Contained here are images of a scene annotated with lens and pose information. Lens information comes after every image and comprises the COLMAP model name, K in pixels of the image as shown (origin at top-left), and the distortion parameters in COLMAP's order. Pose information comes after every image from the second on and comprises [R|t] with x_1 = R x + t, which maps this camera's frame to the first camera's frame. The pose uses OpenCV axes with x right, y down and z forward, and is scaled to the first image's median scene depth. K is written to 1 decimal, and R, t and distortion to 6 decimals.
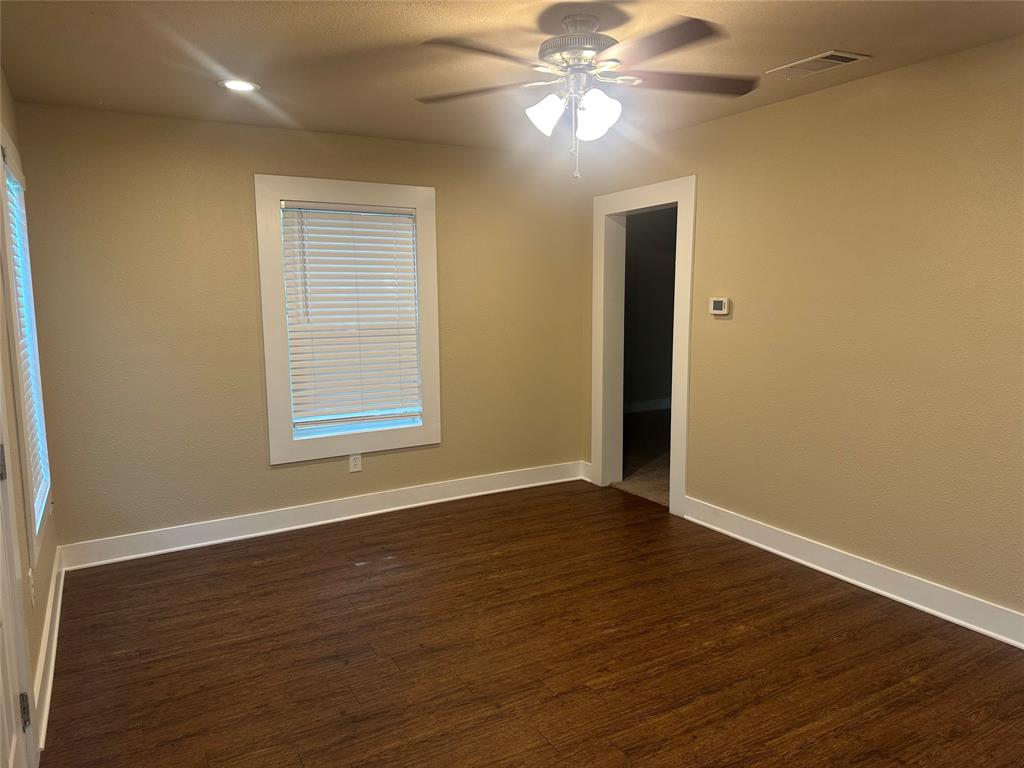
lens RADIAL K [[720.4, 0, 509.2], [0, 720.4, 382.1], [0, 0, 1]] dist [0.021323, -0.017846]
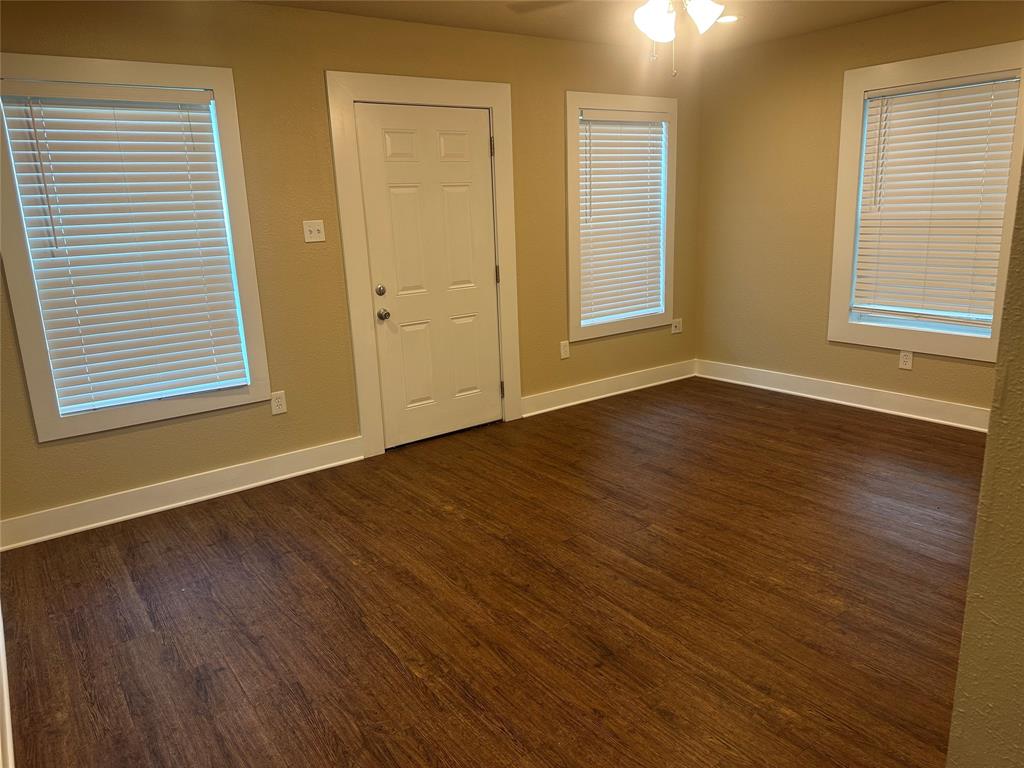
lens RADIAL K [[720.4, 0, 508.7], [0, 720.4, 384.3], [0, 0, 1]] dist [0.021323, -0.017846]
pose [[0.105991, 0.246241, -0.963396, 0.794187], [-0.095716, 0.966881, 0.236602, -0.041806], [0.989750, 0.067135, 0.126050, 0.412781]]
